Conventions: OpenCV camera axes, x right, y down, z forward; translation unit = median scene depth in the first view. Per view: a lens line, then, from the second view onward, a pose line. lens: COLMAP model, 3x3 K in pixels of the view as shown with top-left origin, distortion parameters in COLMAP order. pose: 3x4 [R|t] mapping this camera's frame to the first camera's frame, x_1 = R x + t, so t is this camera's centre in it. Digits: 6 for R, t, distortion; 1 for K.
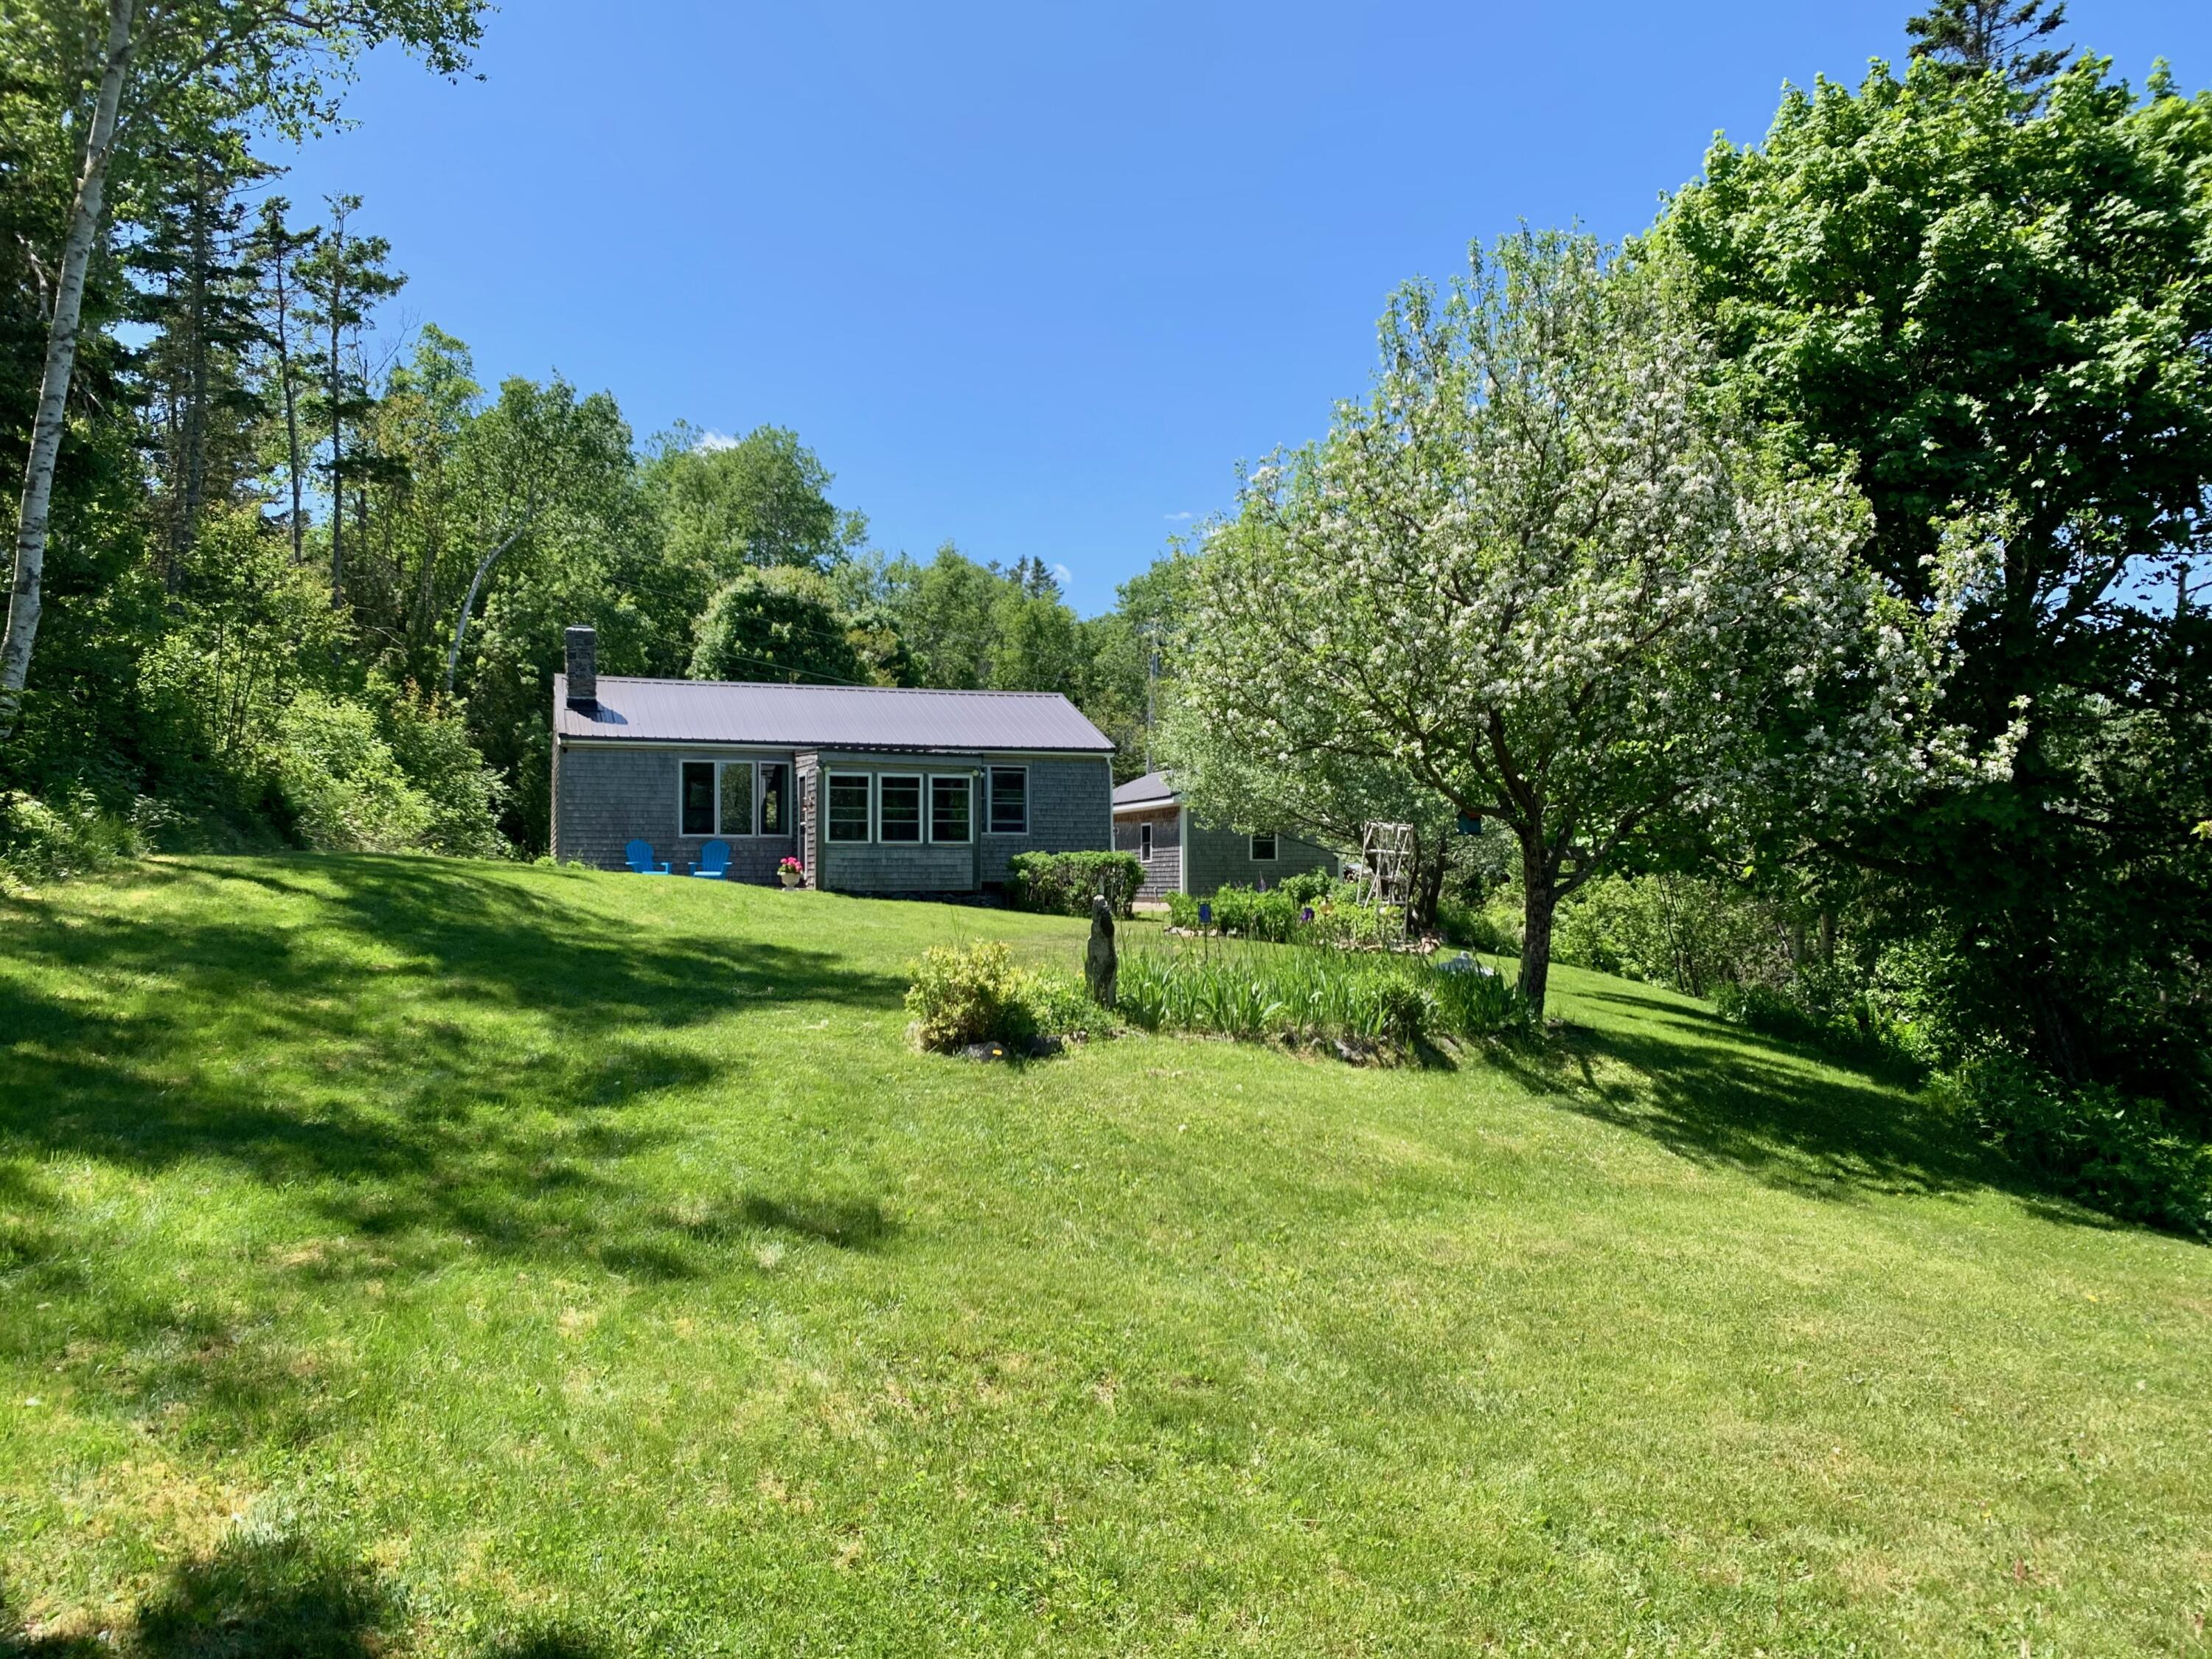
lens RADIAL K [[1719.2, 0, 1106.0], [0, 1719.2, 829.5], [0, 0, 1]] dist [0.087005, -0.143867]
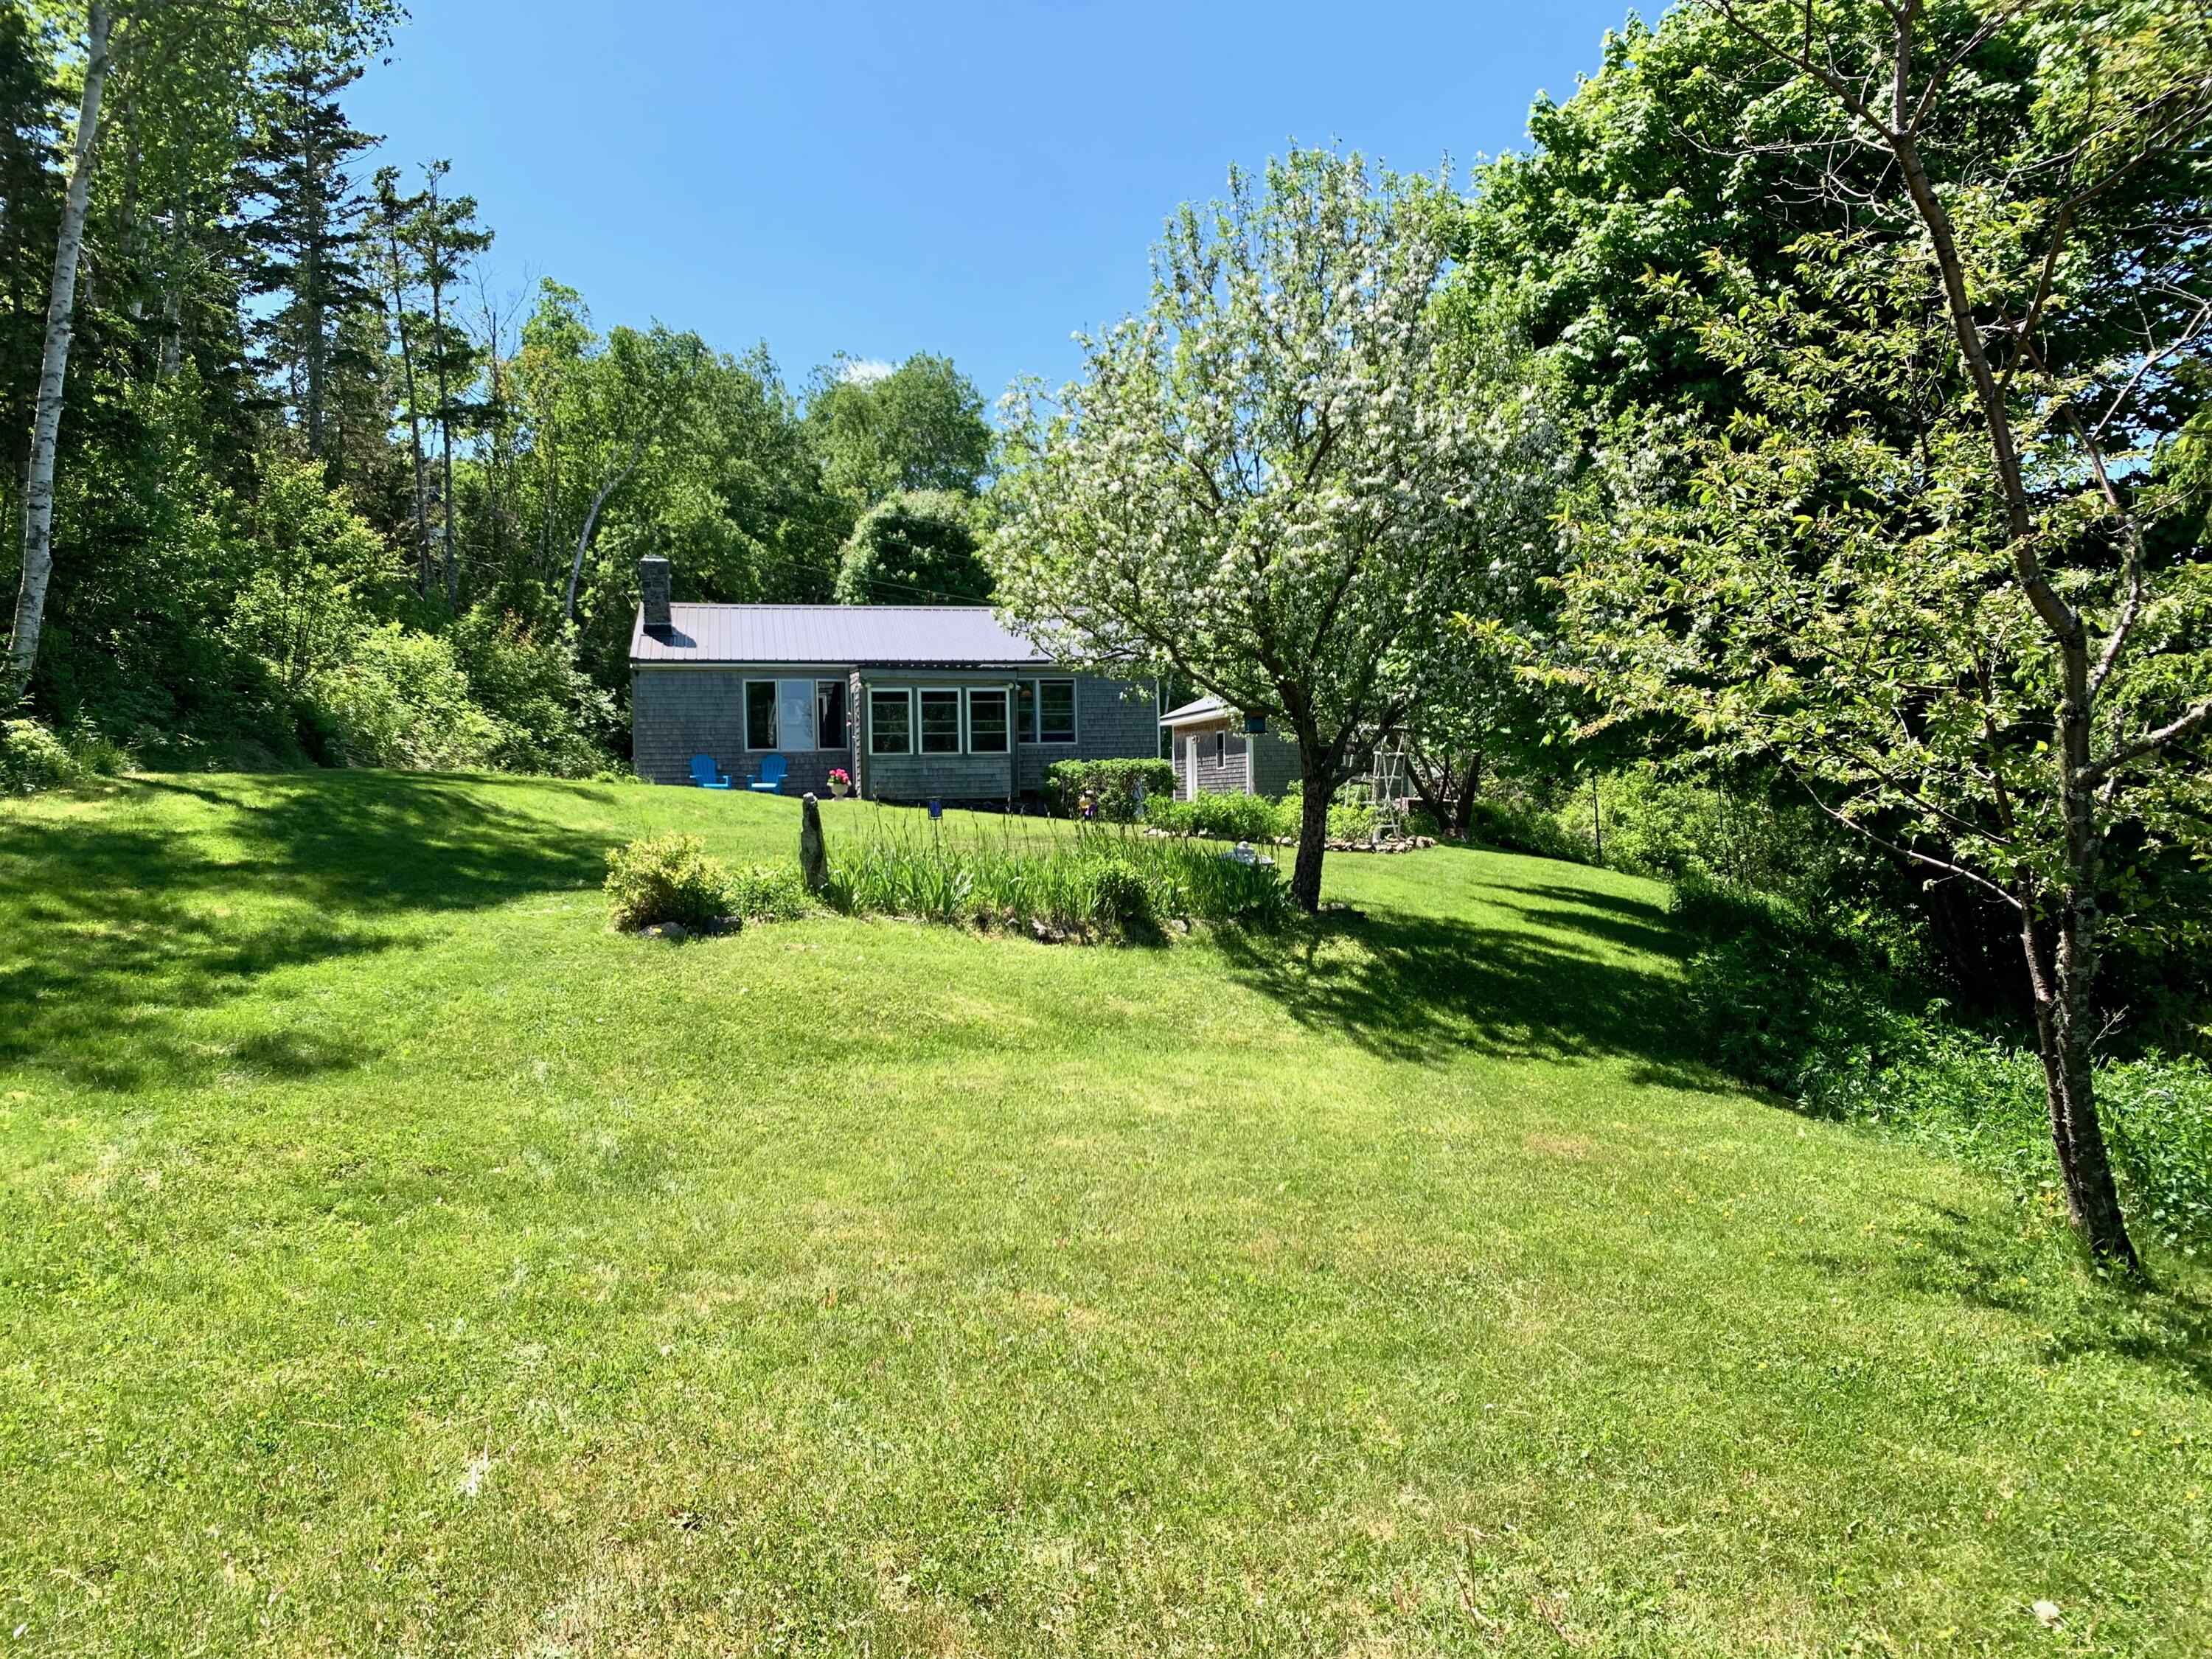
lens RADIAL K [[1693.4, 0, 1095.9], [0, 1693.4, 827.2], [0, 0, 1]] dist [0.102807, -0.183154]
pose [[0.991583, -0.013080, -0.128812, 0.104970], [0.019580, 0.998591, 0.049329, 0.003243], [0.127985, -0.051436, 0.990441, -0.021808]]
